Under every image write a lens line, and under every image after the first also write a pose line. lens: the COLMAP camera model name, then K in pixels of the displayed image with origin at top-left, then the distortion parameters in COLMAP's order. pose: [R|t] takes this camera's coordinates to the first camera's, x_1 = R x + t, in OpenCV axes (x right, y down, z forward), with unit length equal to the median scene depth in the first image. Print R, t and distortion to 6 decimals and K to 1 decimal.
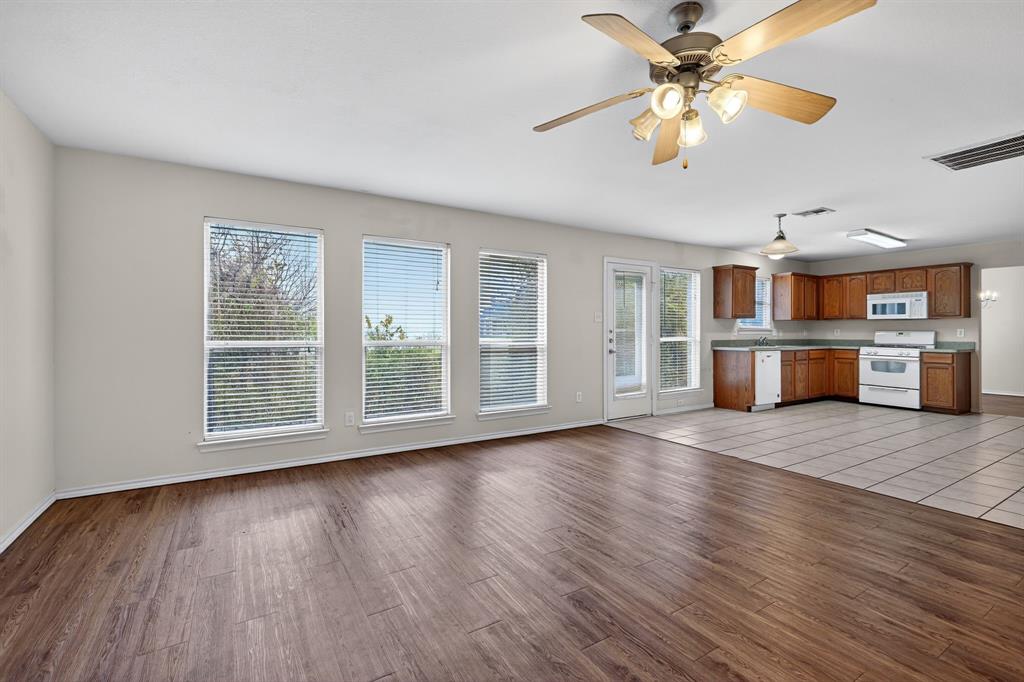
lens RADIAL K [[458.2, 0, 521.3], [0, 458.2, 332.3], [0, 0, 1]] dist [0.000899, -0.000282]
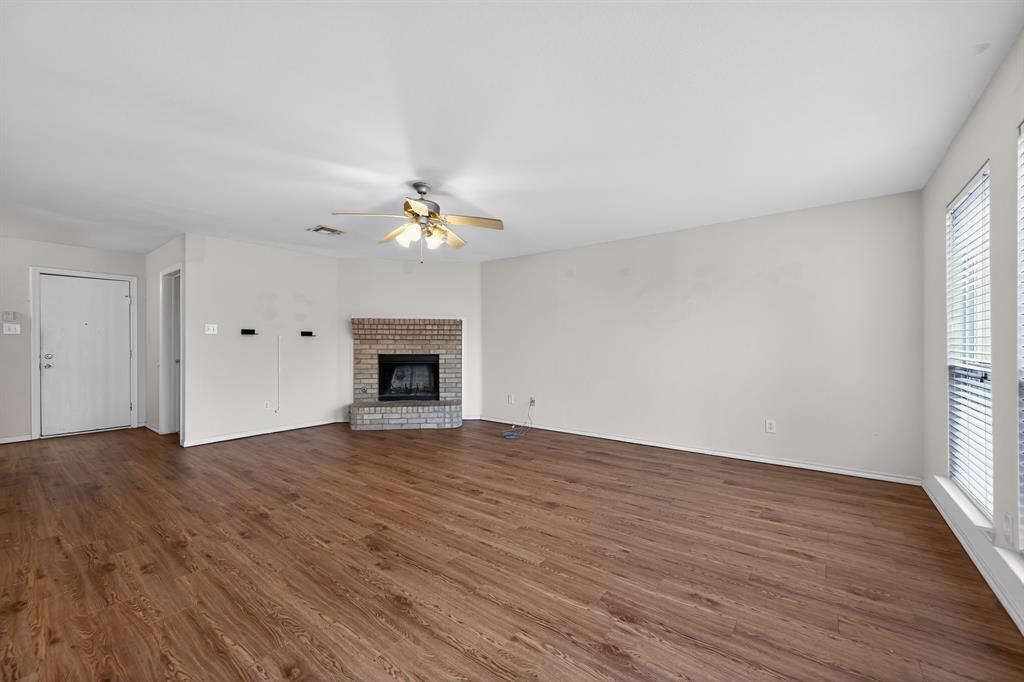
lens RADIAL K [[406.1, 0, 516.1], [0, 406.1, 346.5], [0, 0, 1]] dist [0.000366, 0.000281]
pose [[-0.937989, 0.000869, -0.346663, 0.153245], [-0.001151, 0.999984, 0.005620, -0.001579], [0.346662, 0.005671, -0.937973, 0.732251]]
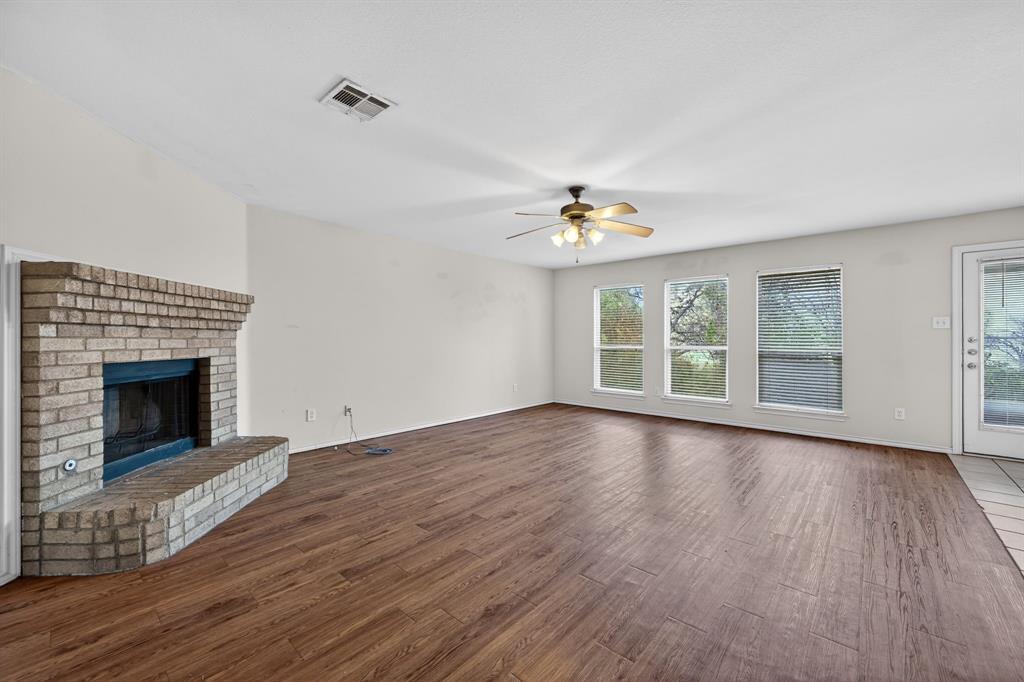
lens RADIAL K [[406.1, 0, 519.5], [0, 406.1, 339.2], [0, 0, 1]] dist [0.000366, 0.000281]
pose [[0.285095, -0.000338, -0.958499, 0.544392], [-0.002959, 0.999995, -0.001233, -0.000497], [0.958495, 0.003188, 0.285093, 0.054357]]
